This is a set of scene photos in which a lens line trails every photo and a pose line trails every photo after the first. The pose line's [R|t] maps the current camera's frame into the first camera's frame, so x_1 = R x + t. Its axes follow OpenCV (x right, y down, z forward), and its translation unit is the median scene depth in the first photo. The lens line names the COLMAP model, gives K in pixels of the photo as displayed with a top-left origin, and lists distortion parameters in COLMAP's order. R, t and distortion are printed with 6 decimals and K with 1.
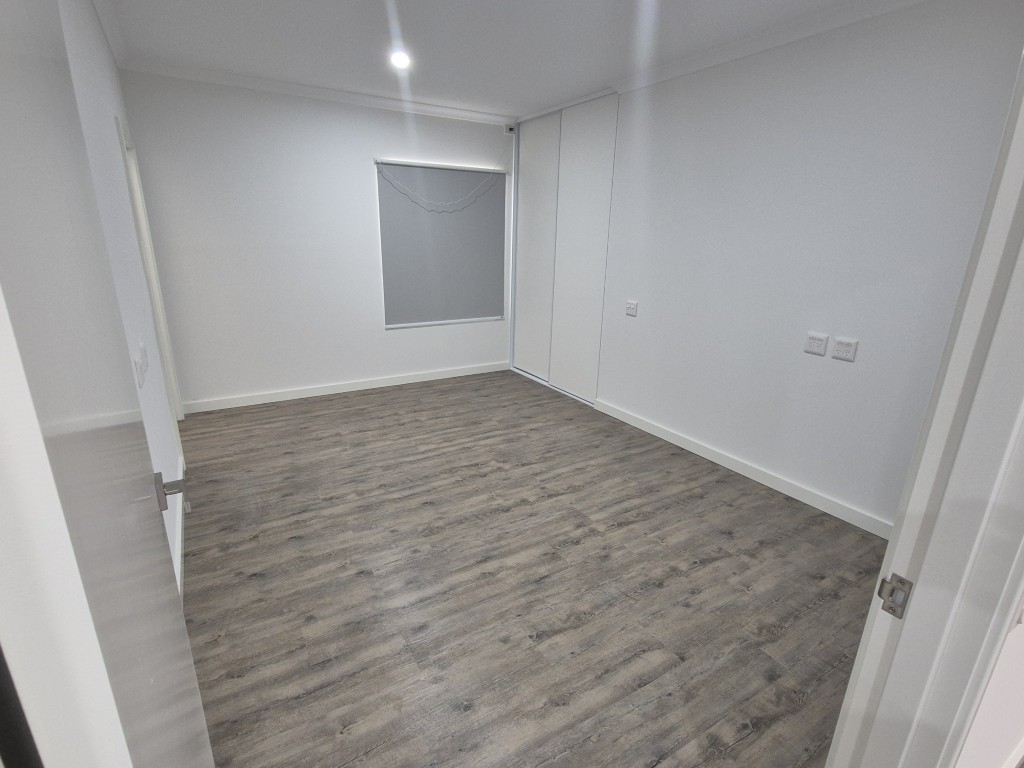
lens RADIAL K [[503.6, 0, 508.7], [0, 503.6, 382.8], [0, 0, 1]] dist [-0.001335, -0.000944]
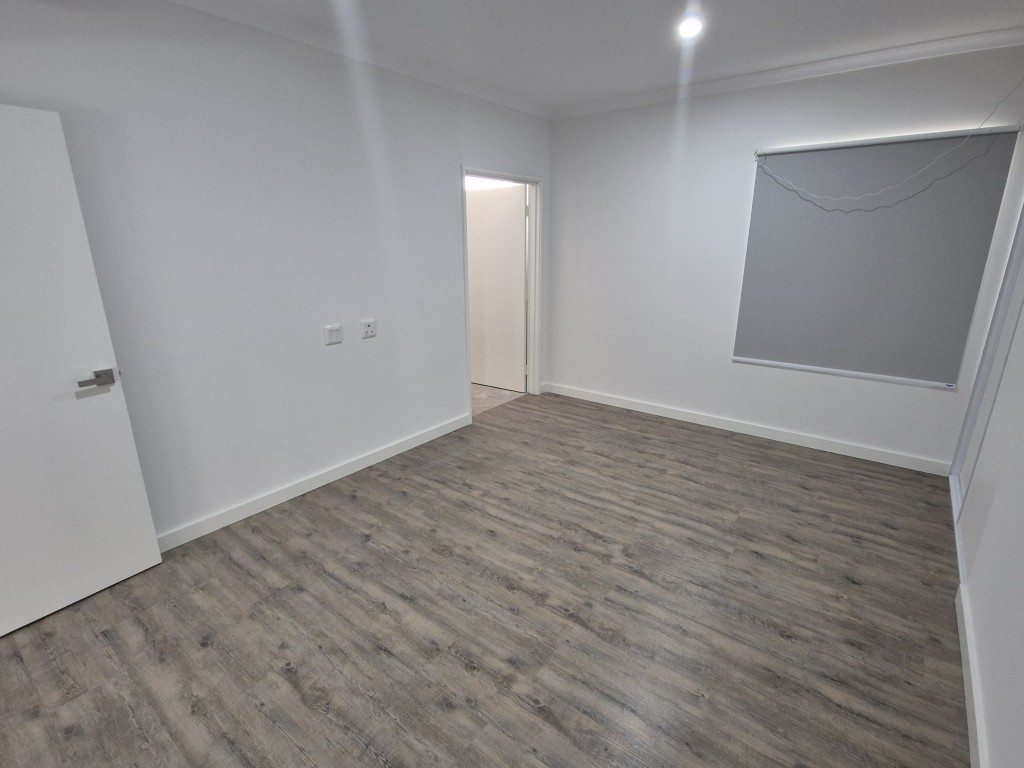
lens RADIAL K [[503.6, 0, 509.1], [0, 503.6, 386.0], [0, 0, 1]] dist [-0.001335, -0.000944]
pose [[0.362031, 0.243698, -0.899747, 0.524961], [-0.256179, 0.954067, 0.155332, -0.145869], [0.896273, 0.174262, 0.407832, 0.504510]]
